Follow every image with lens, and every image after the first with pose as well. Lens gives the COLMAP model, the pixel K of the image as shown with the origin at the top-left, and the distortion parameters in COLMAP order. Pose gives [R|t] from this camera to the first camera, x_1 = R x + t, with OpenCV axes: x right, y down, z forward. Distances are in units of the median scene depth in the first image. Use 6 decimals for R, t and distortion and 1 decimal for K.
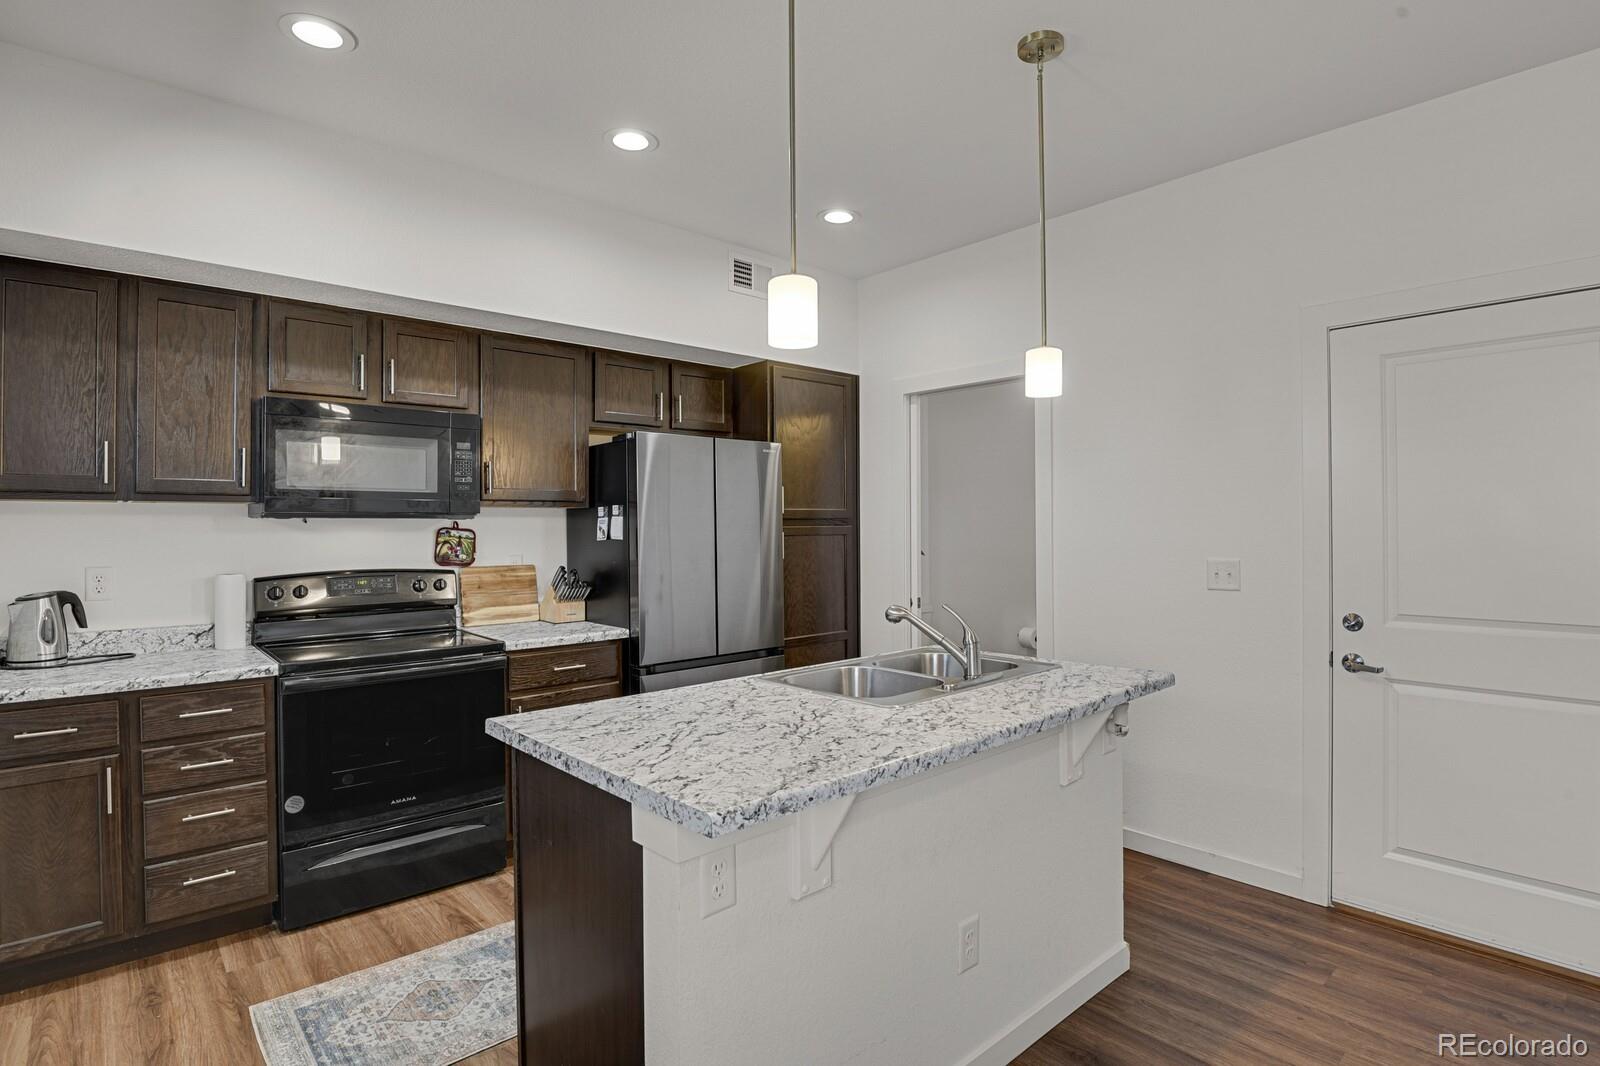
lens RADIAL K [[802.1, 0, 810.7], [0, 802.1, 522.3], [0, 0, 1]] dist [-0.022657, -0.007697]
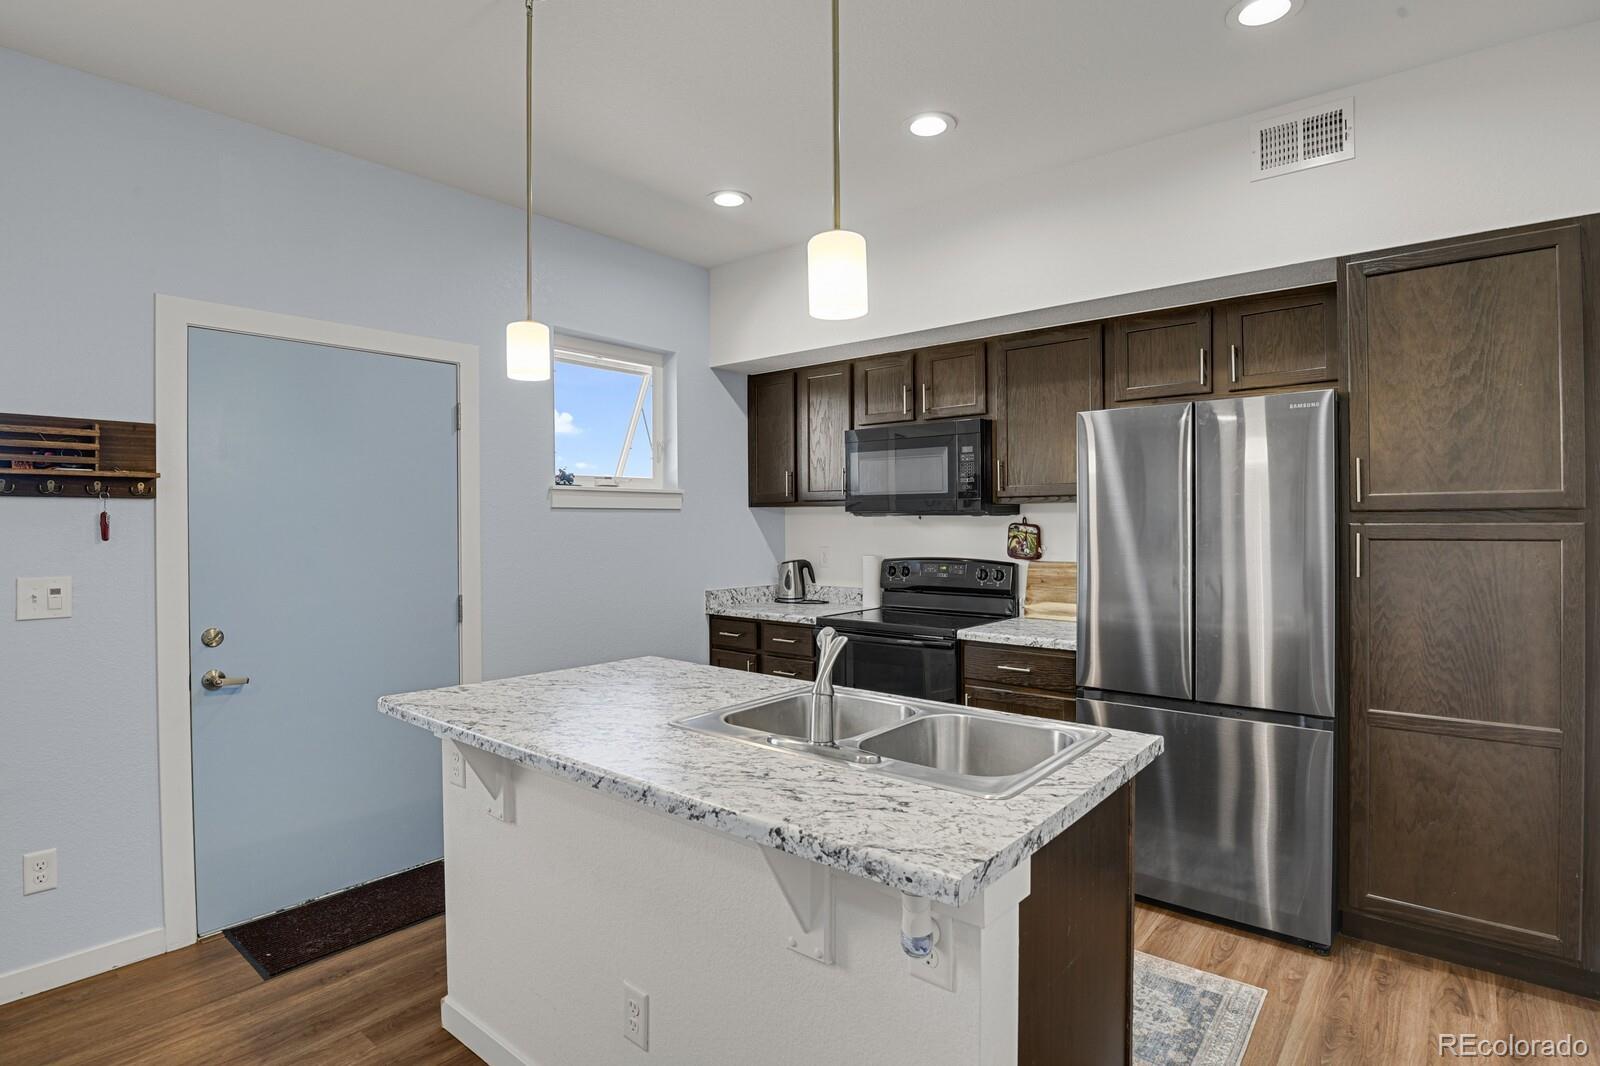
lens RADIAL K [[802.1, 0, 810.7], [0, 802.1, 522.3], [0, 0, 1]] dist [-0.022657, -0.007697]
pose [[0.155217, 0.004637, -0.987870, 0.615443], [0.005211, 0.999971, 0.005512, -0.002118], [0.987867, -0.006003, 0.155188, 0.610199]]
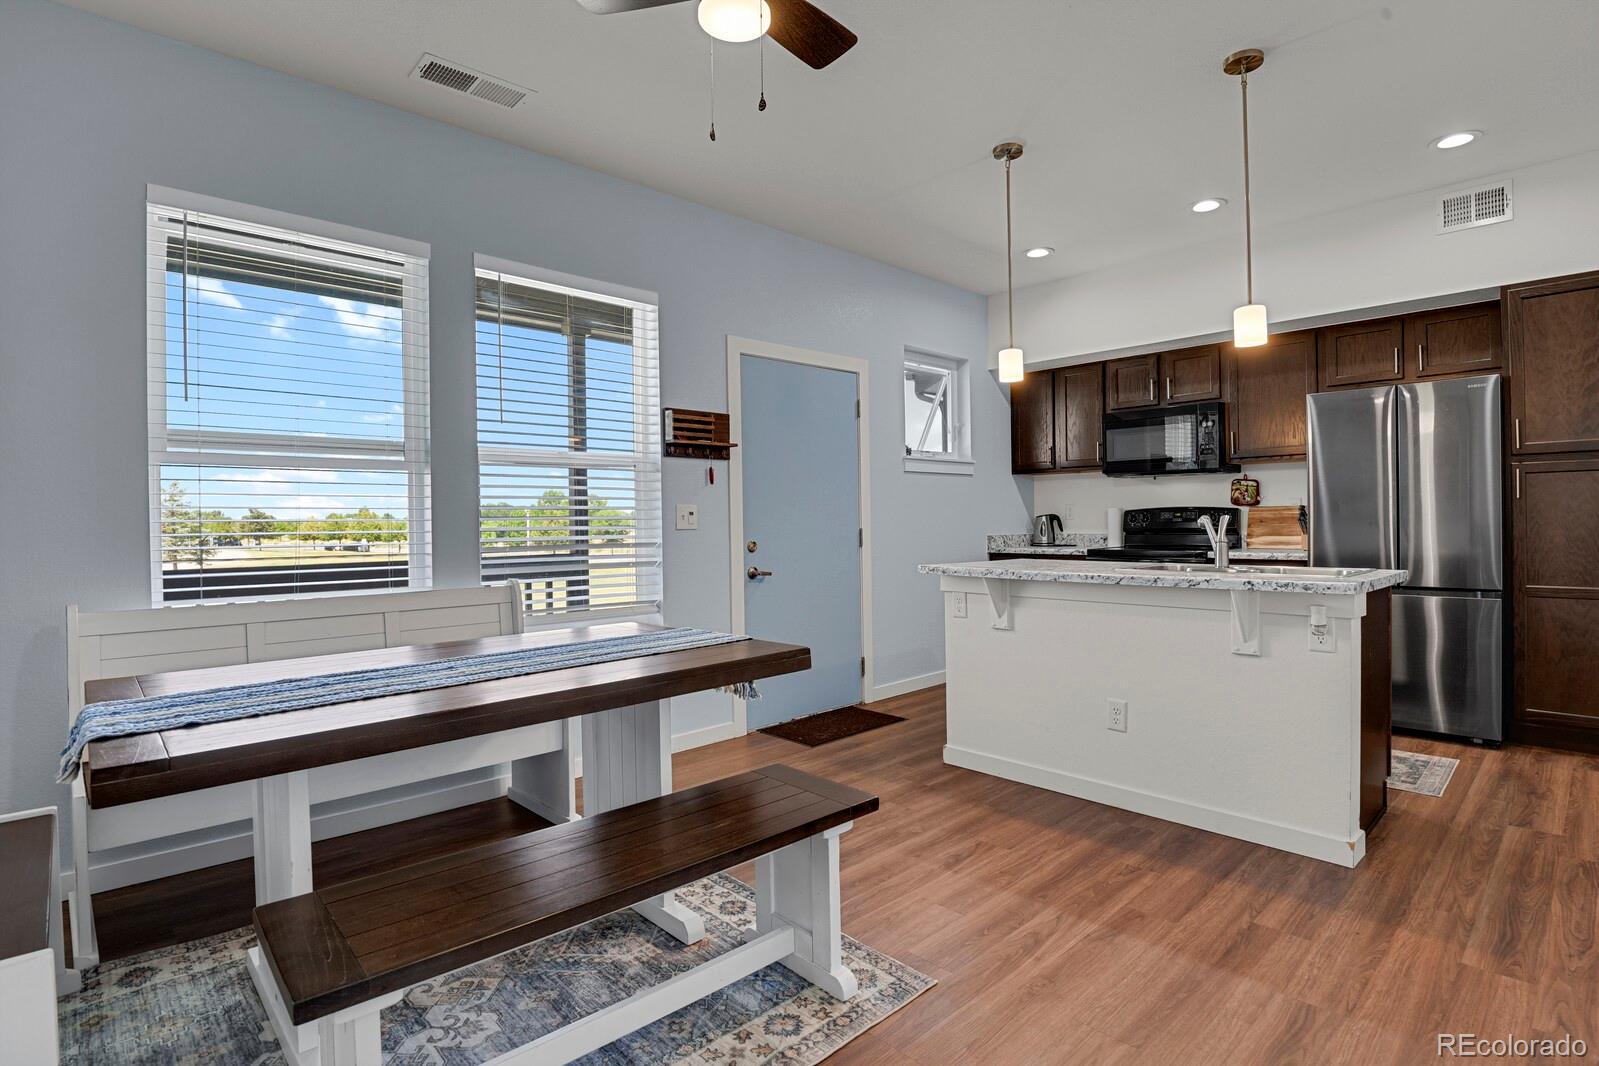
lens RADIAL K [[787.3, 0, 808.2], [0, 787.3, 523.0], [0, 0, 1]] dist [-0.025469, -0.004294]
pose [[0.031816, 0.010125, -0.999442, 1.019423], [0.015182, 0.999828, 0.010612, 0.064652], [0.999378, -0.015511, 0.031656, 0.189660]]
